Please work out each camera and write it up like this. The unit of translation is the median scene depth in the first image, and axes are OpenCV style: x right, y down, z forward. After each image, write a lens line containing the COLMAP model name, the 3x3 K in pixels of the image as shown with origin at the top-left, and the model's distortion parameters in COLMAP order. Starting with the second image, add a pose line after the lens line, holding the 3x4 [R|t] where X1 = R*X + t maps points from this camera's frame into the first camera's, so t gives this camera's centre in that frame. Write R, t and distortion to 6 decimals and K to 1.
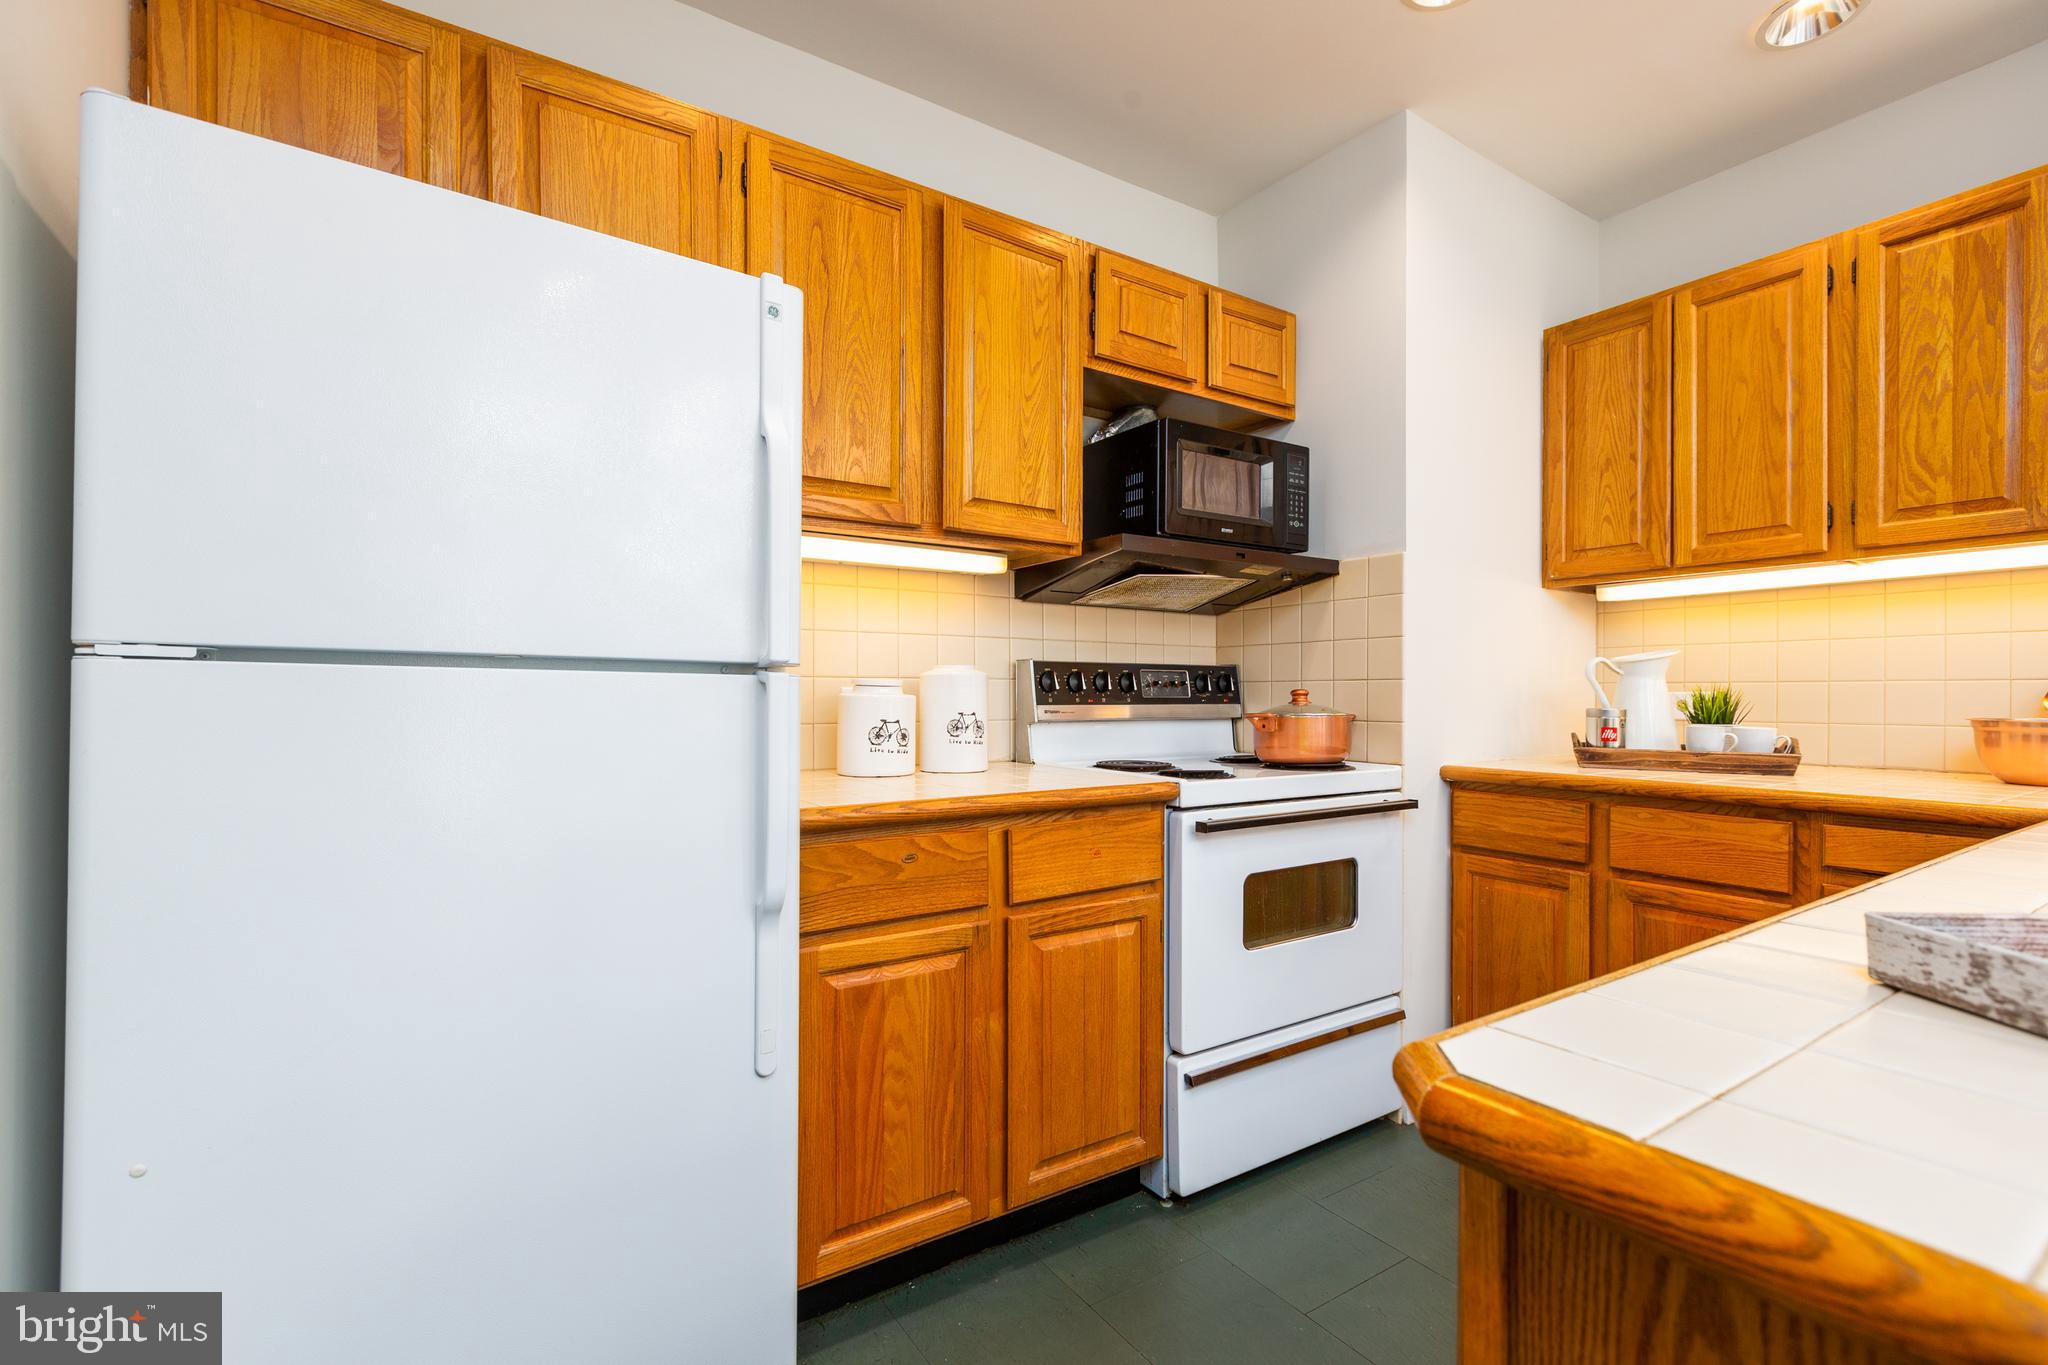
lens RADIAL K [[904.7, 0, 1021.0], [0, 904.7, 695.0], [0, 0, 1]] dist [0.001327, 0.000176]
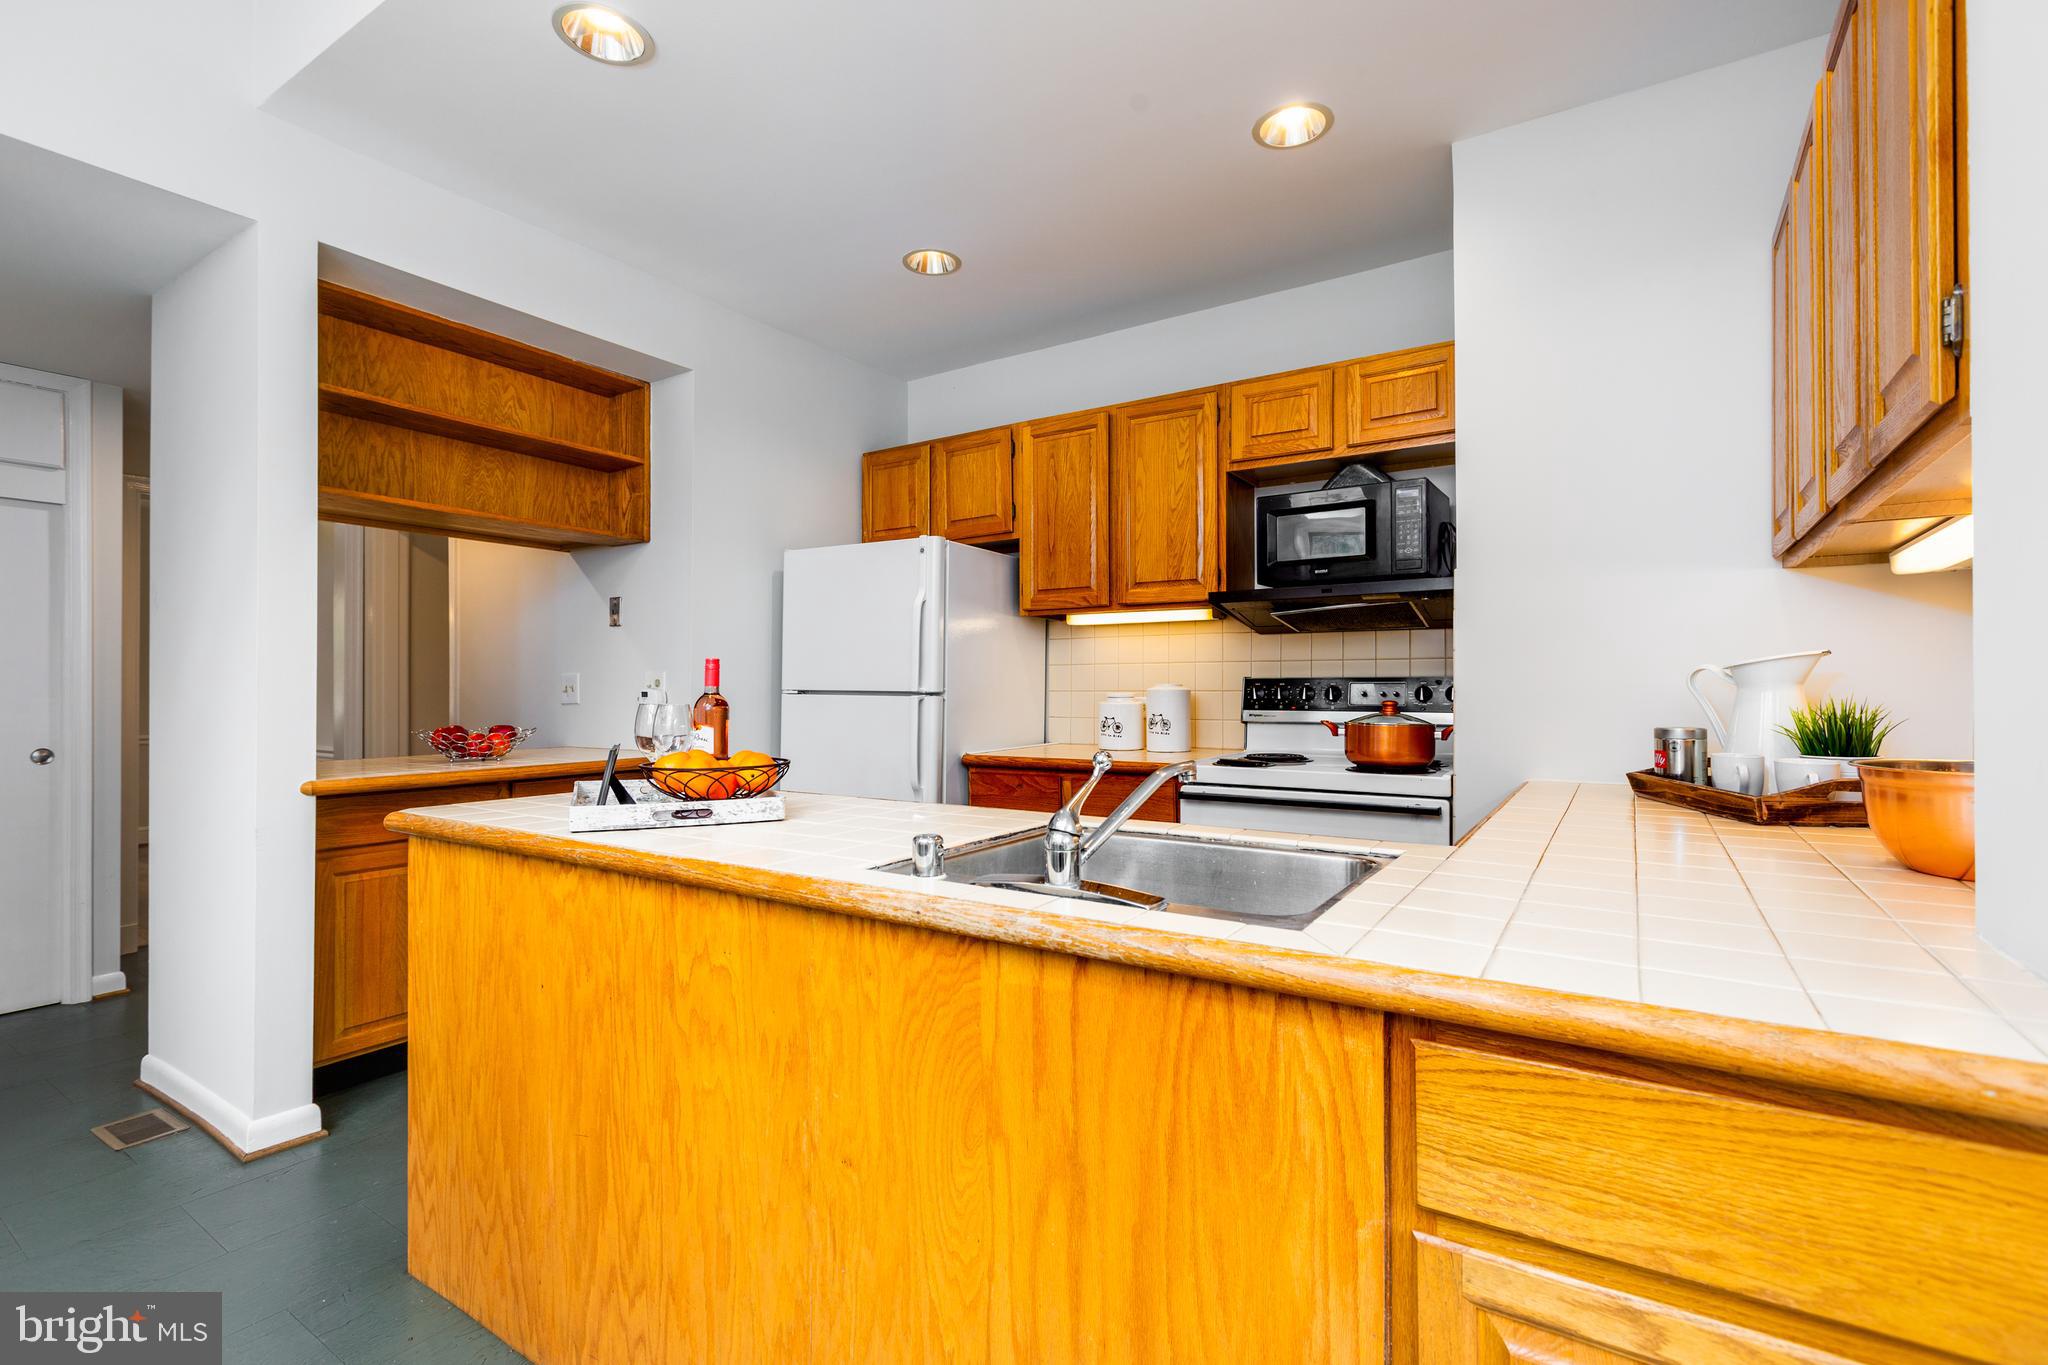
lens RADIAL K [[909.0, 0, 1023.2], [0, 909.0, 675.8], [0, 0, 1]] dist [-0.000491, -0.000171]
pose [[0.420090, -0.013449, -0.907383, 1.321651], [0.003898, 0.999908, -0.013015, -0.028240], [0.907474, 0.001931, 0.420104, 0.126292]]
